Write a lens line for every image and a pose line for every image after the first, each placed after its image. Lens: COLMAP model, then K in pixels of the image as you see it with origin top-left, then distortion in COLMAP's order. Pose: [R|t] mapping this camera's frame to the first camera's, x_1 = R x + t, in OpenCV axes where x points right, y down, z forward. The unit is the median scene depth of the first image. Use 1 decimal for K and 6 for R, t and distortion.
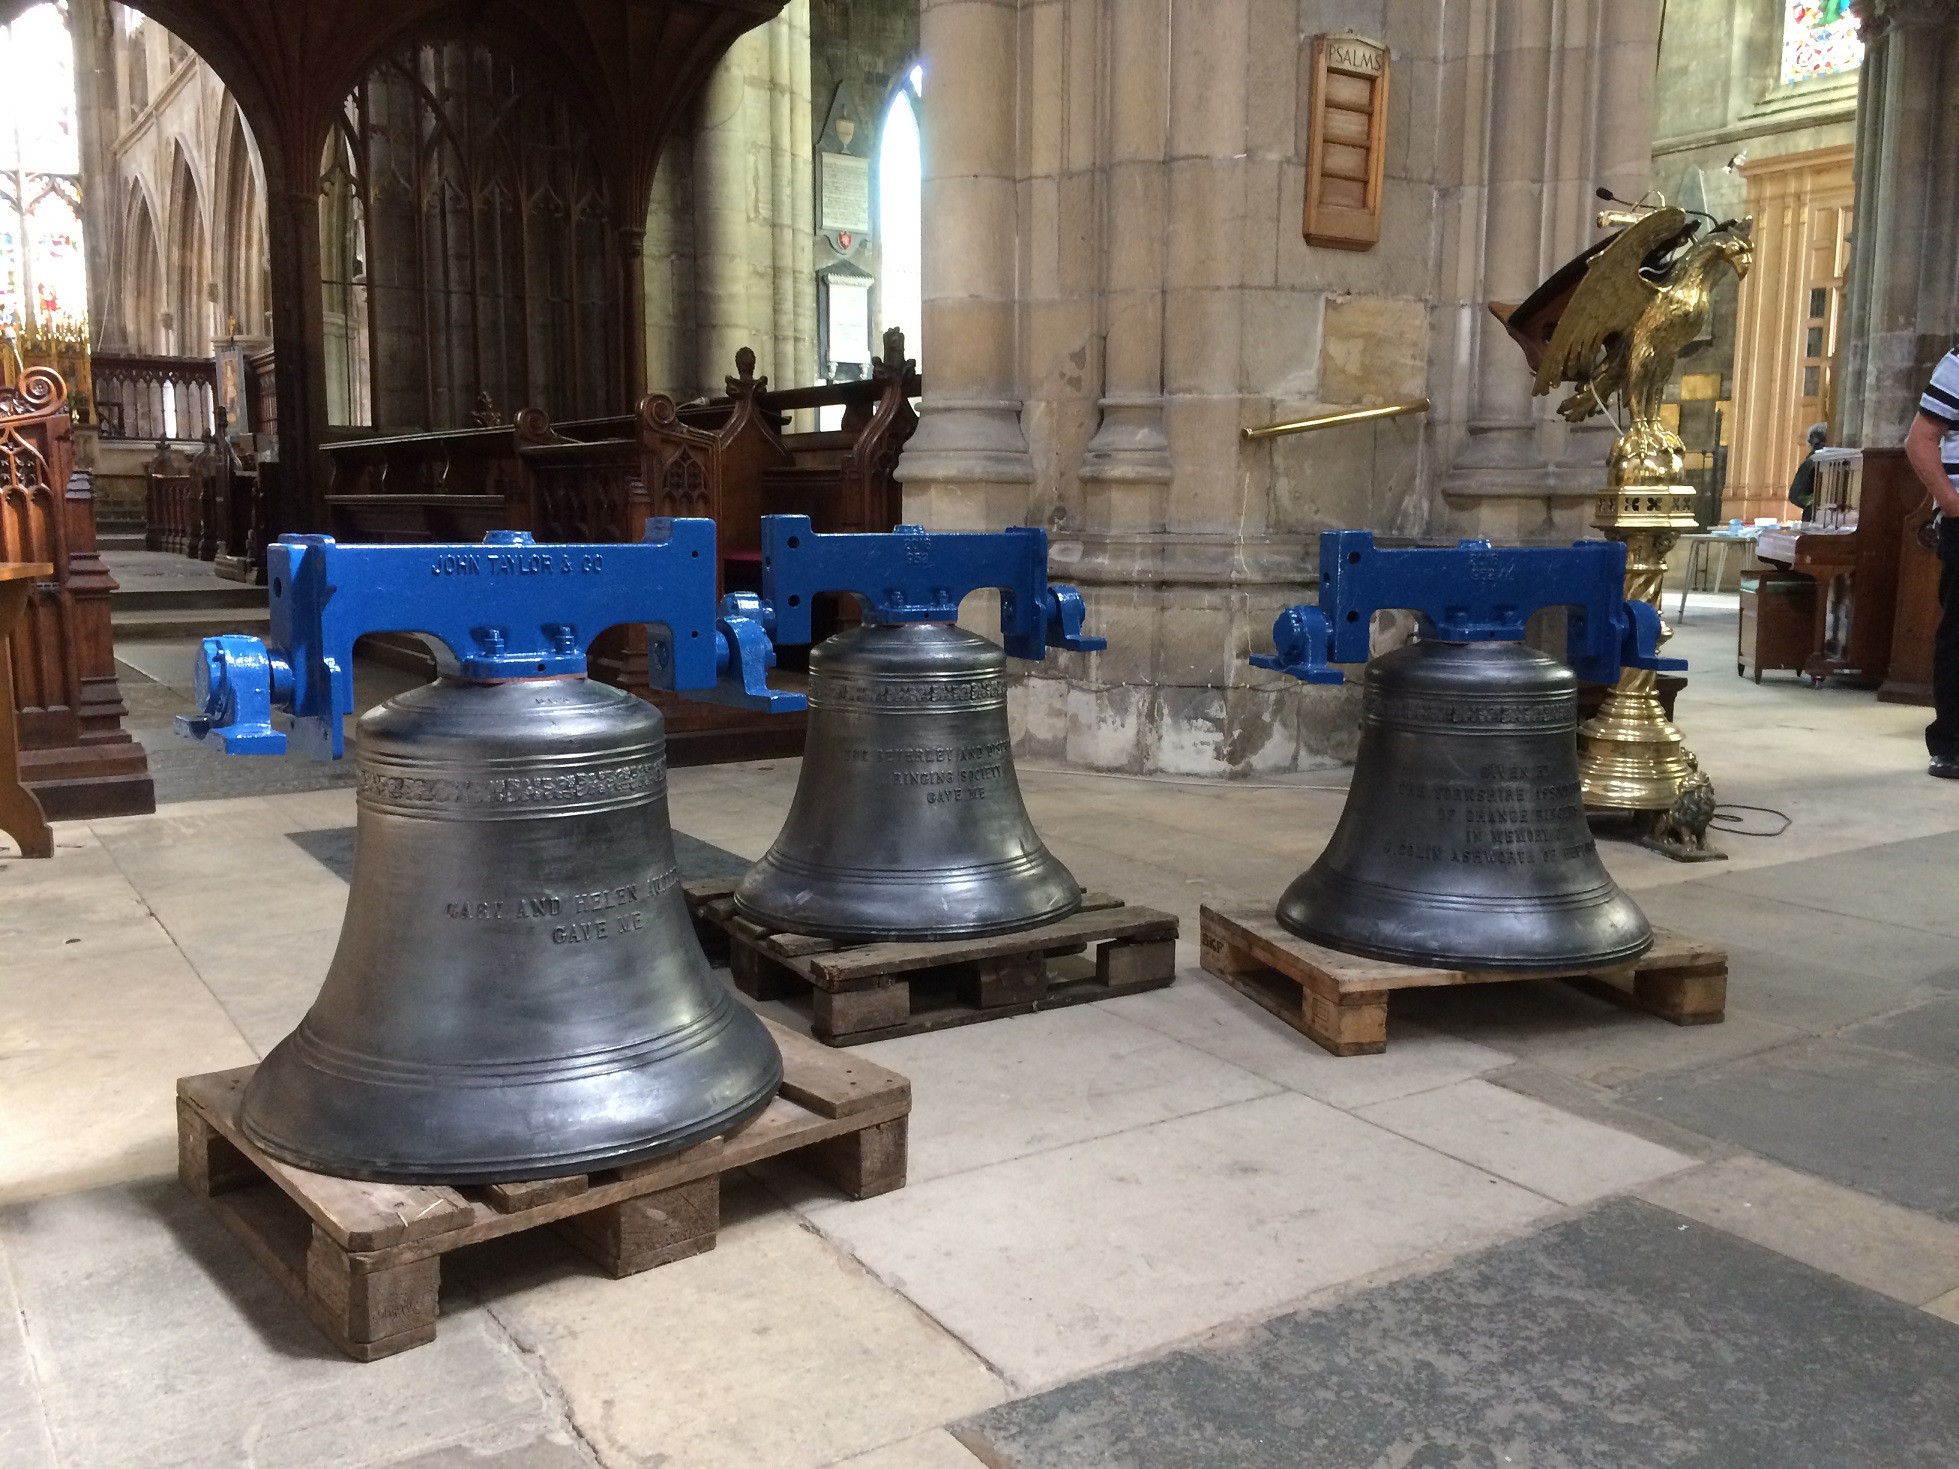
lens RADIAL K [[1694.3, 0, 976.4], [0, 1694.3, 739.5], [0, 0, 1]] dist [0.084524, -0.114499]
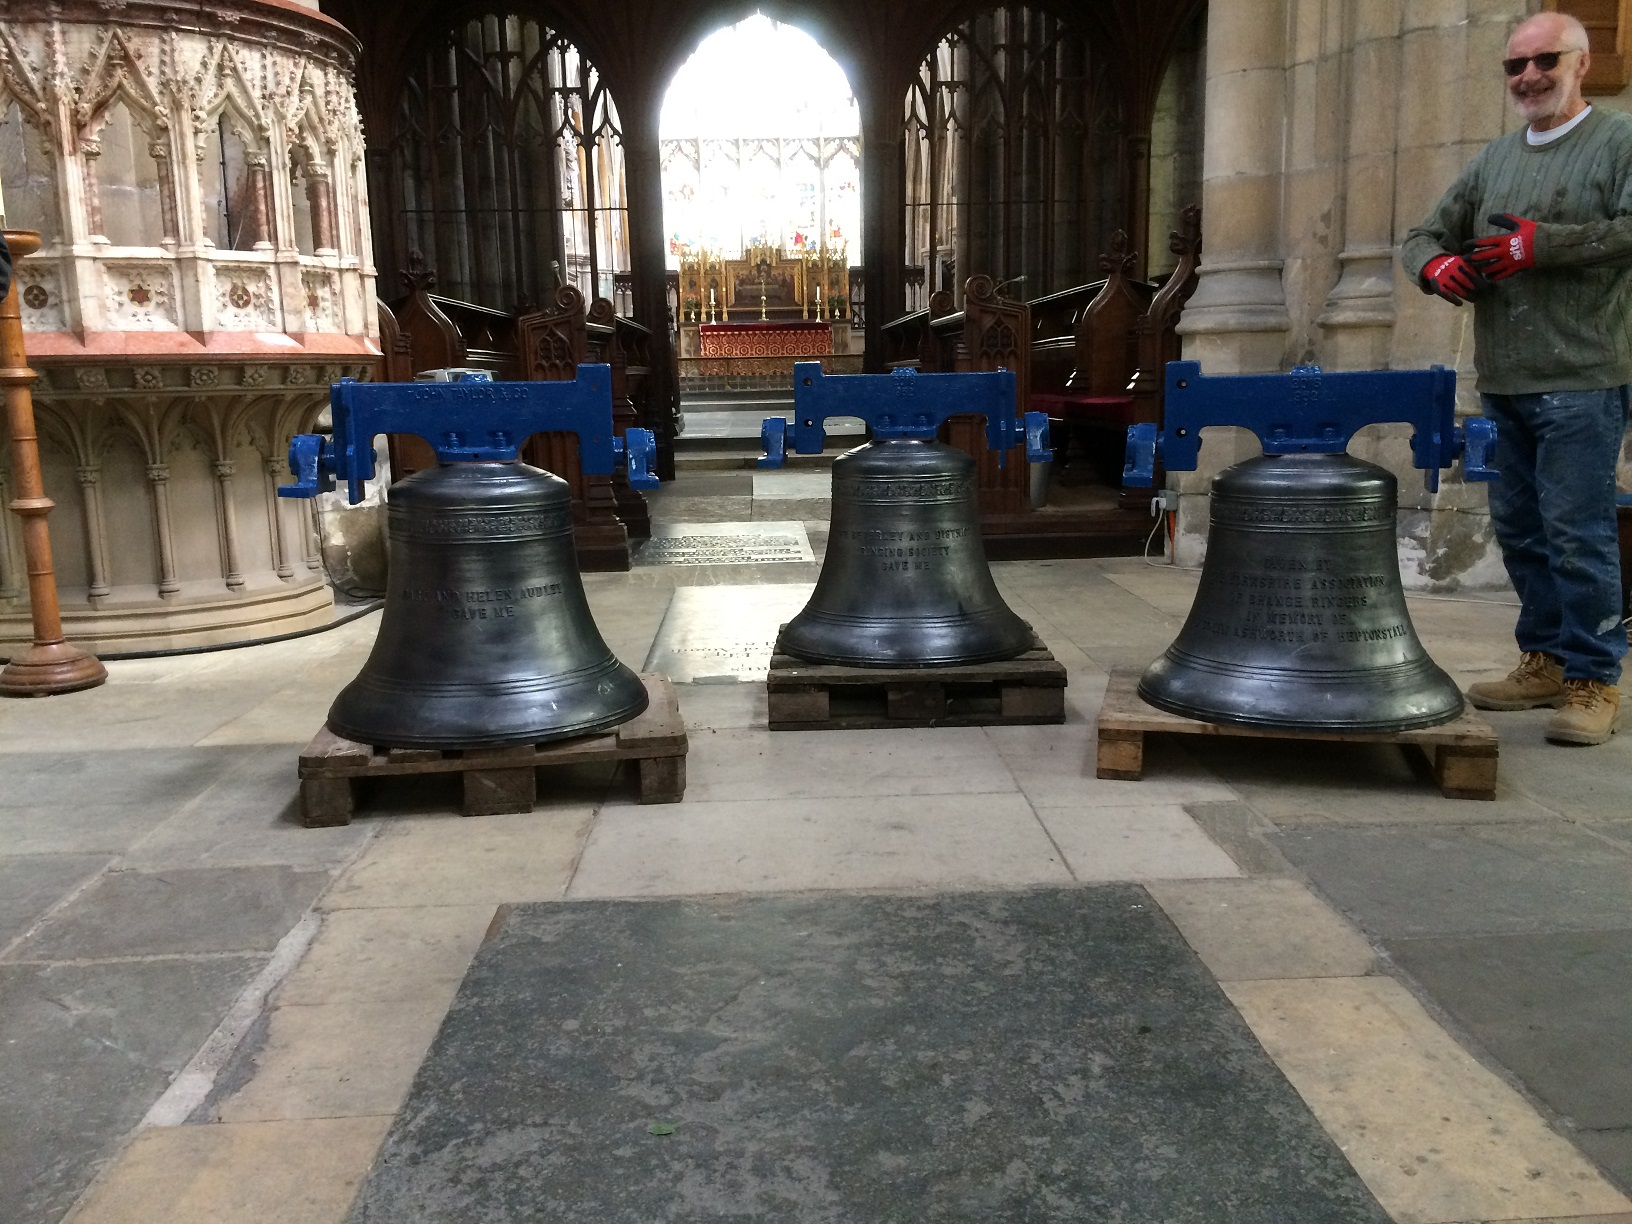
lens RADIAL K [[1411.5, 0, 810.9], [0, 1411.5, 616.5], [0, 0, 1]] dist [0.084524, -0.114499]
pose [[0.852259, 0.065139, -0.519048, 0.296329], [-0.046372, 0.997718, 0.049069, 0.012291], [0.521060, -0.017750, 0.853335, -0.006117]]
